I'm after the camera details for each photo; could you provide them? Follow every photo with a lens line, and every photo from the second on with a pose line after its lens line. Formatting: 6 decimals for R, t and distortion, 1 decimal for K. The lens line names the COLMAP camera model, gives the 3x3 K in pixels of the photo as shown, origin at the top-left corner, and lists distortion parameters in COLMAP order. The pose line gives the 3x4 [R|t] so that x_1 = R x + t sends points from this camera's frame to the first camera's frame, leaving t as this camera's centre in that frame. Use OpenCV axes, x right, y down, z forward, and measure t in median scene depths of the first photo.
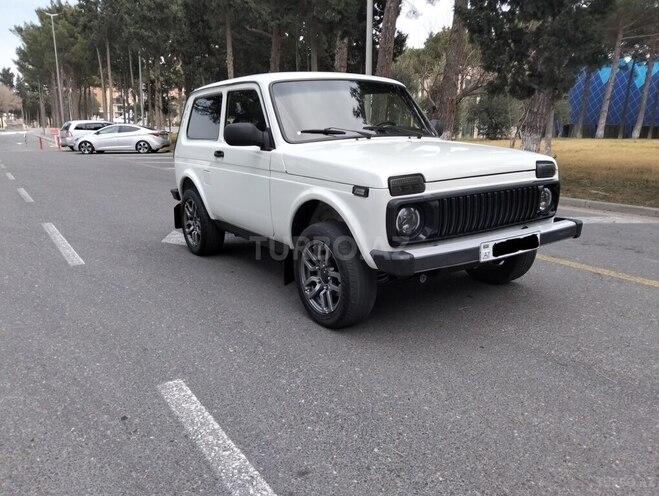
lens RADIAL K [[519.5, 0, 330.6], [0, 519.5, 243.8], [0, 0, 1]] dist [0.038043, -0.089514]
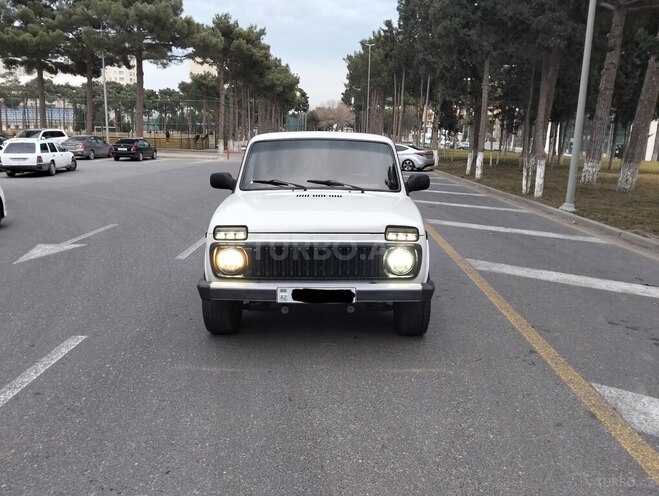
lens RADIAL K [[519.5, 0, 328.7], [0, 519.5, 246.0], [0, 0, 1]] dist [0.038043, -0.089514]
pose [[0.830572, 0.134734, -0.540367, 0.660465], [-0.147247, 0.988893, 0.020242, -0.089209], [0.537093, 0.062755, 0.841186, 0.018889]]
